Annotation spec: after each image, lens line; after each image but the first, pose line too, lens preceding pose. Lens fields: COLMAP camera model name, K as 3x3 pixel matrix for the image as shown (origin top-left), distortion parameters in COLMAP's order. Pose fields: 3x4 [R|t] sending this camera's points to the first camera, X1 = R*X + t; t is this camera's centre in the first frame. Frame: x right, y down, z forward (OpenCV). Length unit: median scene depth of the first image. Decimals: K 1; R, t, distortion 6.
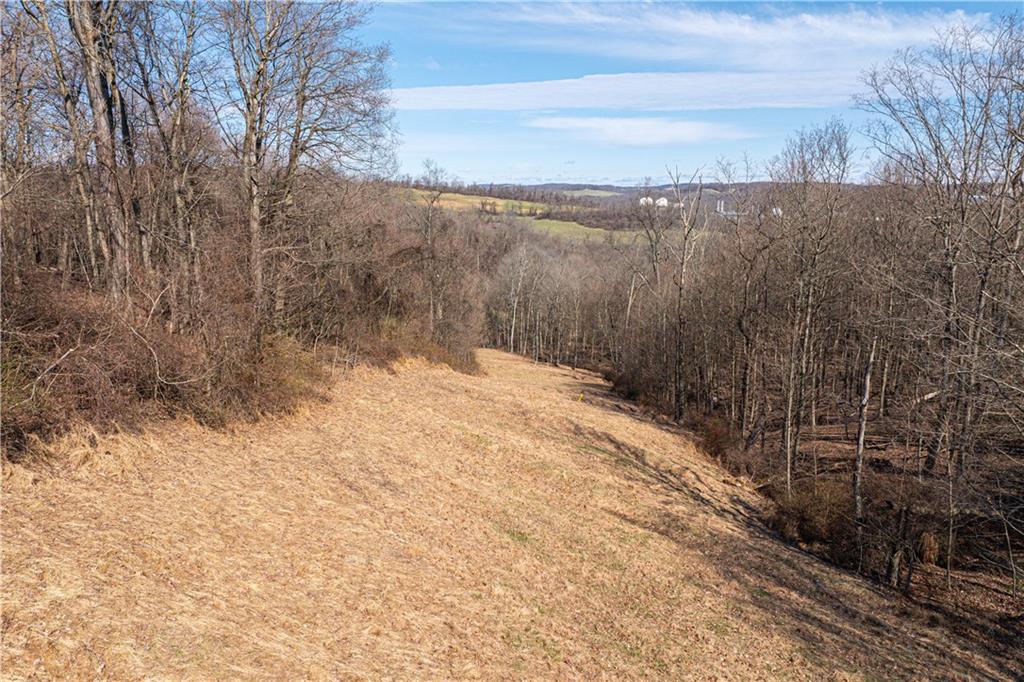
lens RADIAL K [[730.0, 0, 511.0], [0, 730.0, 342.2], [0, 0, 1]] dist [-0.036853, 0.007565]
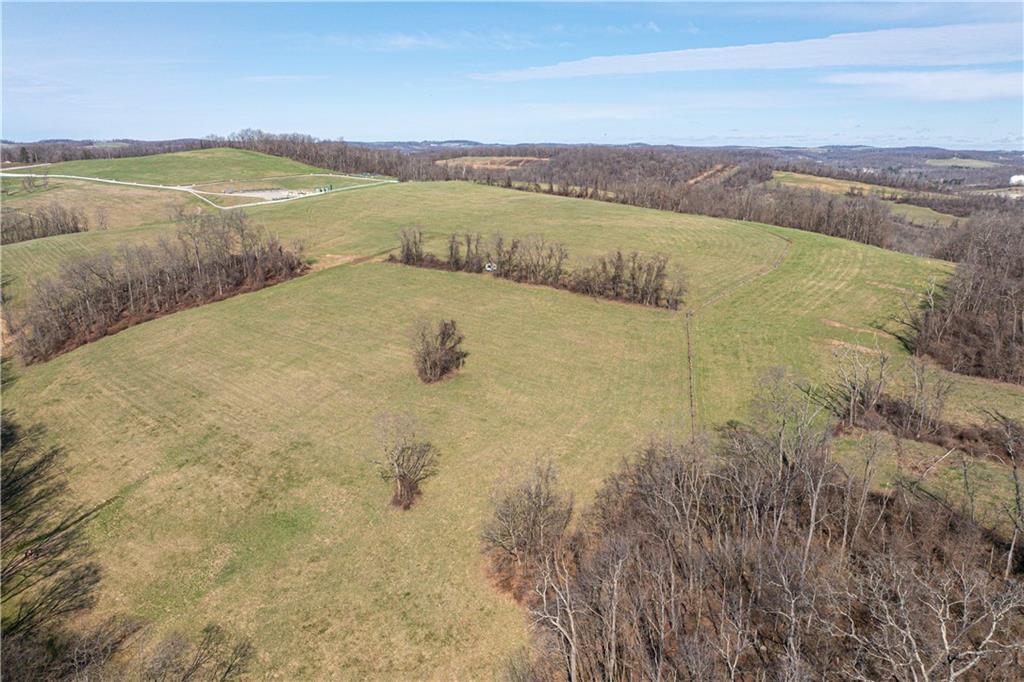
lens RADIAL K [[730.0, 0, 512.6], [0, 730.0, 333.7], [0, 0, 1]] dist [-0.036853, 0.007565]
pose [[0.904752, 0.117503, -0.409409, -0.029064], [-0.098227, 0.992846, 0.067881, 0.039682], [0.414457, -0.021200, 0.909822, -0.442463]]
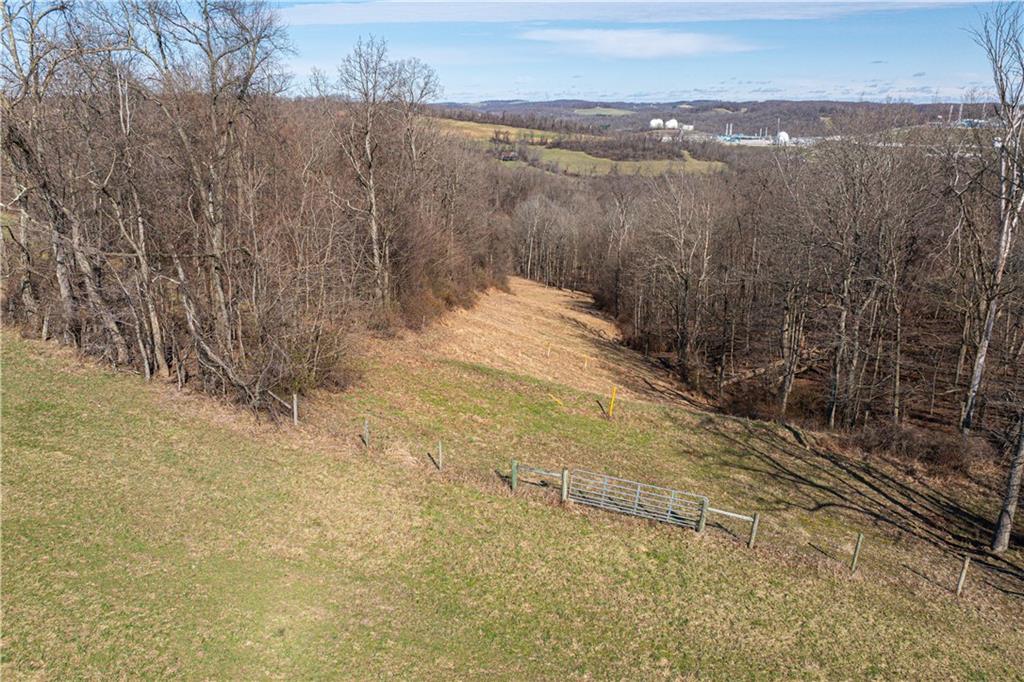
lens RADIAL K [[730.0, 0, 515.2], [0, 730.0, 339.3], [0, 0, 1]] dist [-0.036853, 0.007565]
pose [[0.999967, 0.001172, -0.007993, -0.002971], [-0.000325, 0.994455, 0.105160, -0.003795], [0.008072, -0.105154, 0.994423, -0.082405]]
